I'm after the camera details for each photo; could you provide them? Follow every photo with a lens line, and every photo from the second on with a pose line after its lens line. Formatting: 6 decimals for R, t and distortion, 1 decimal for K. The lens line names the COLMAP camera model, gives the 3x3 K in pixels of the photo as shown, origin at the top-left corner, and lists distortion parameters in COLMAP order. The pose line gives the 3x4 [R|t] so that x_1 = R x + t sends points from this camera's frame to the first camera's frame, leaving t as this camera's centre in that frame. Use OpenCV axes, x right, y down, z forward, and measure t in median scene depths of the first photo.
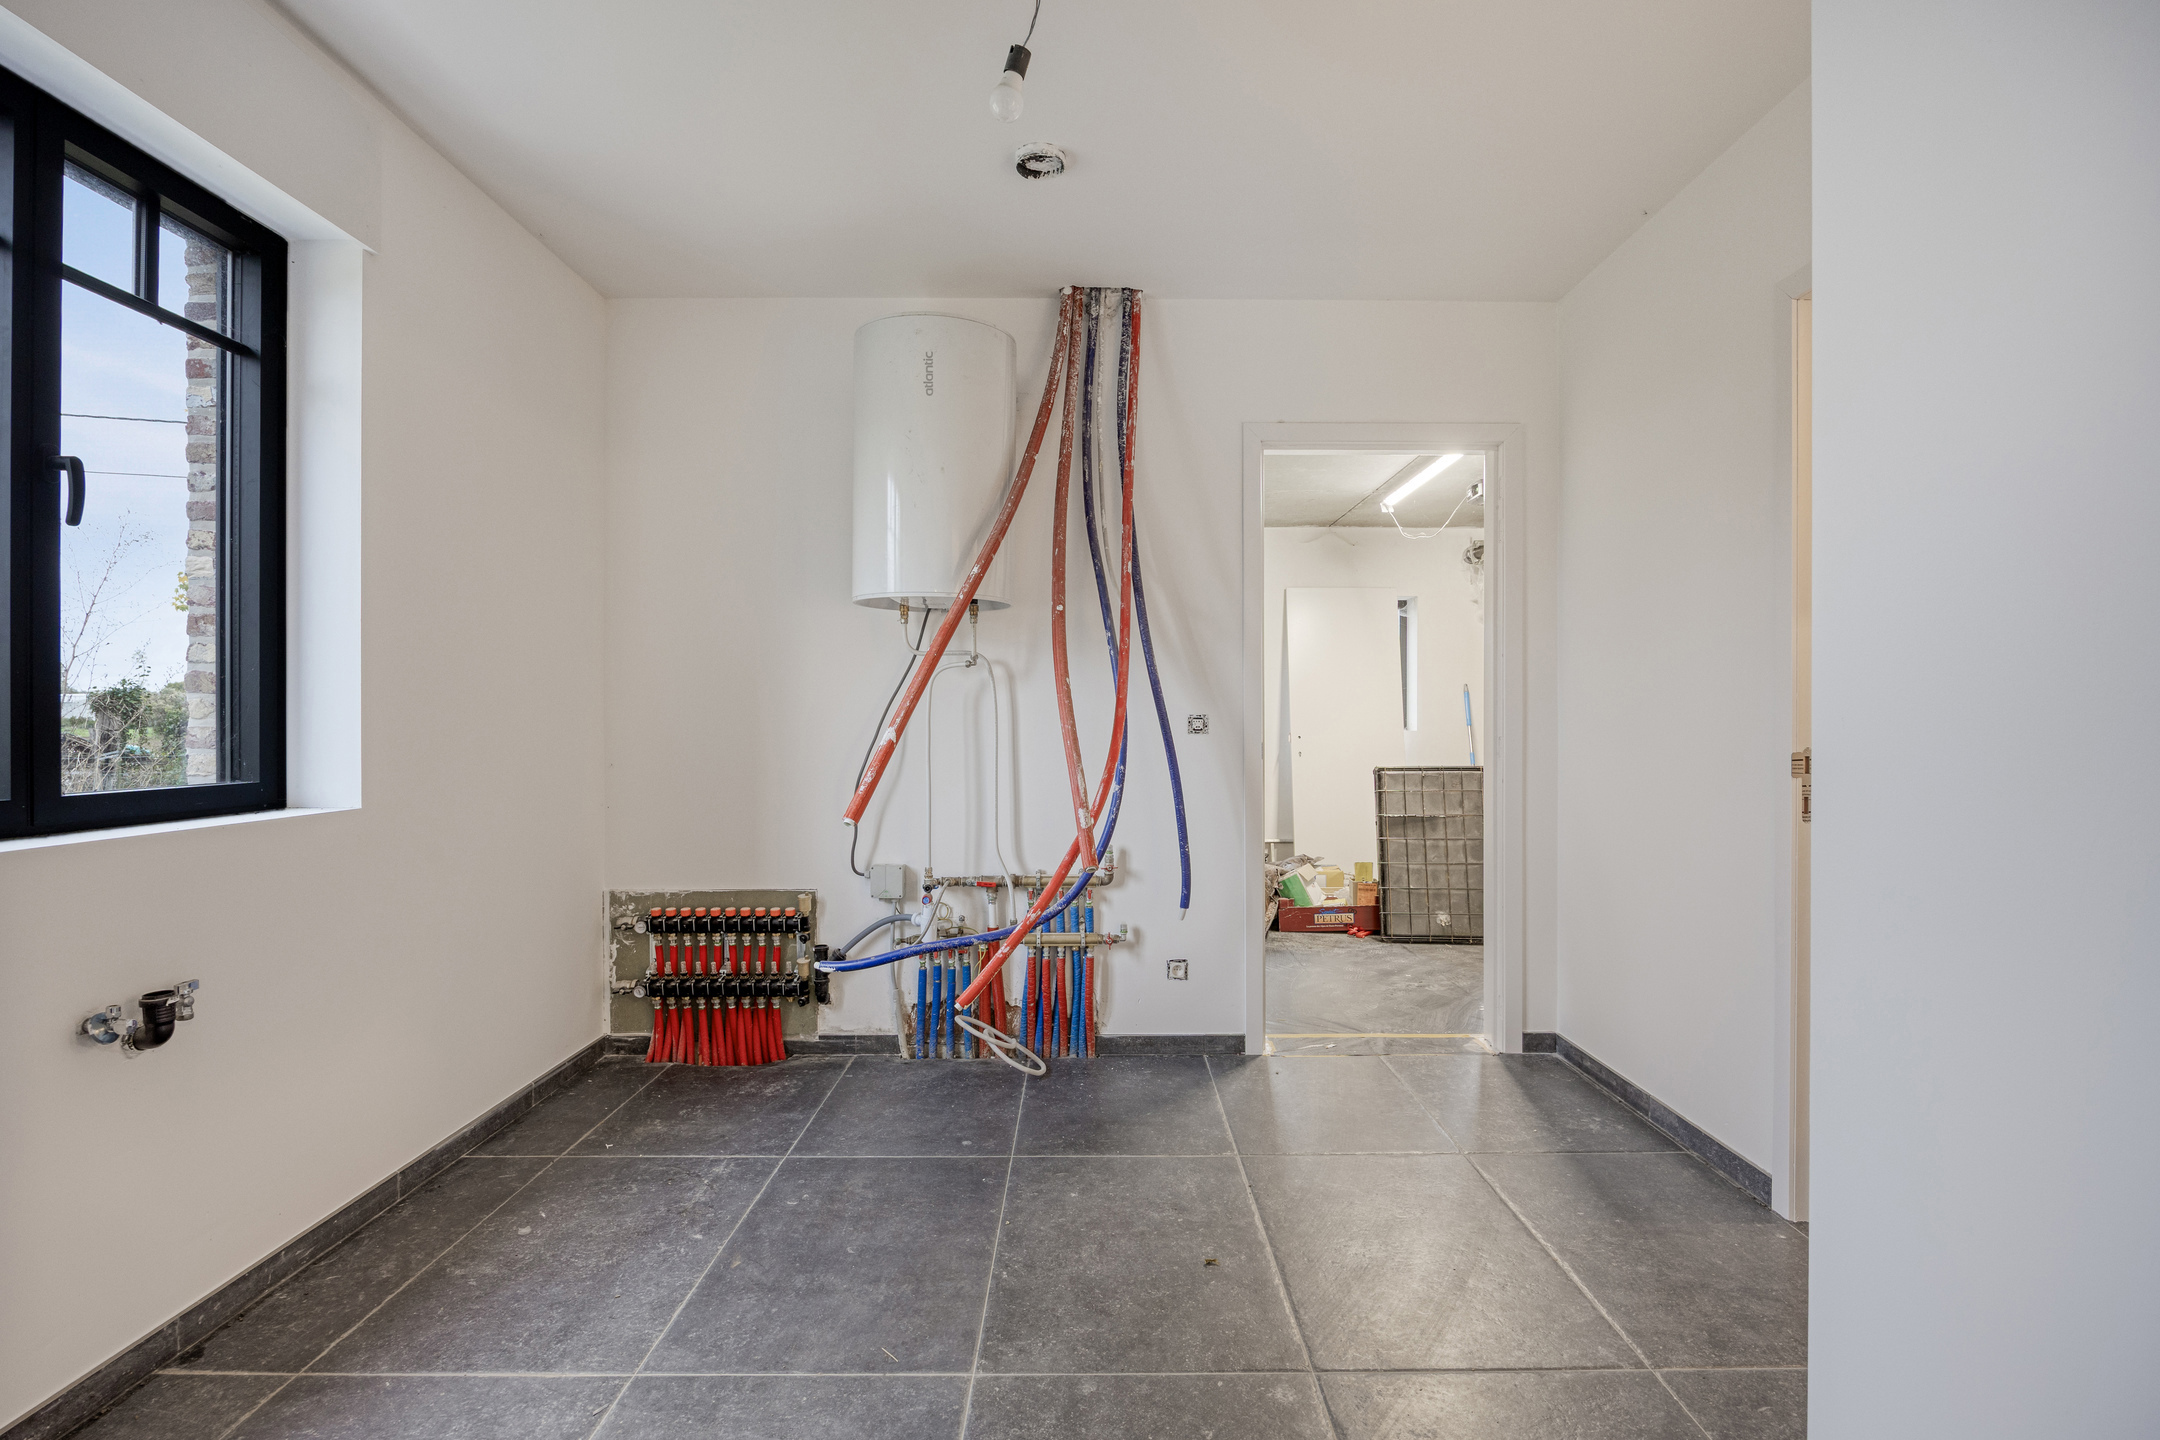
lens RADIAL K [[1056.5, 0, 1088.4], [0, 1056.5, 720.7], [0, 0, 1]] dist [0.004911, 0.000074]
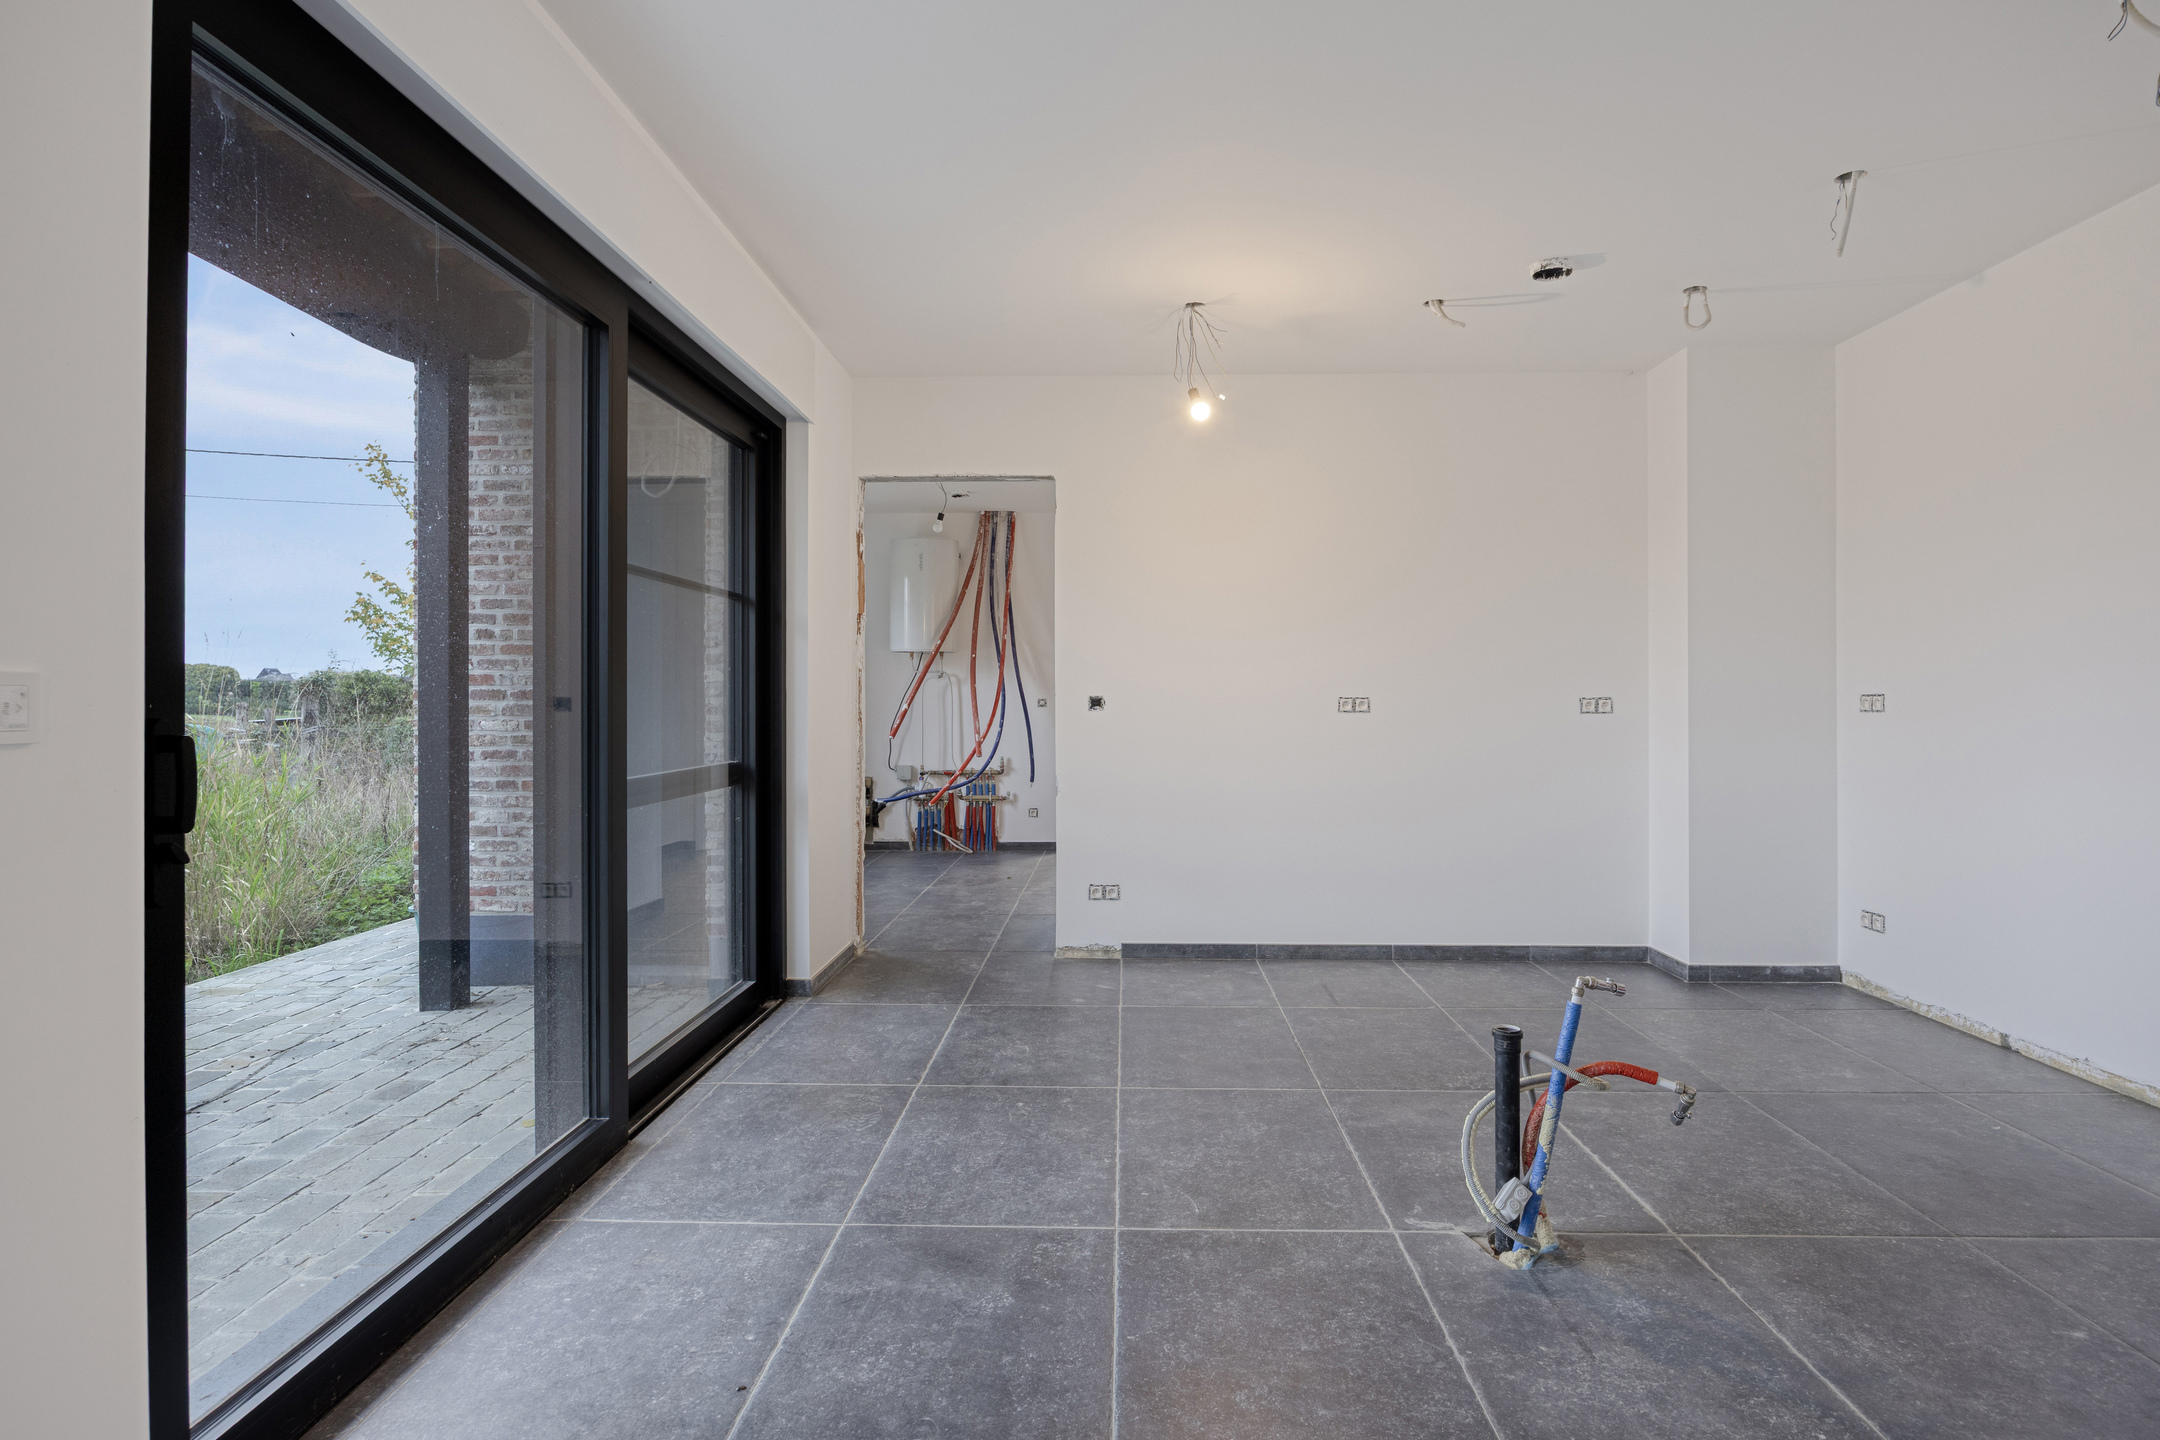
lens RADIAL K [[1184.7, 0, 1077.1], [0, 1184.7, 713.2], [0, 0, 1]] dist [-0.002791, -0.000027]
pose [[0.999267, 0.002619, -0.038192, 0.279025], [-0.002390, 0.999979, 0.006041, 0.010001], [0.038207, -0.005945, 0.999252, -1.534813]]
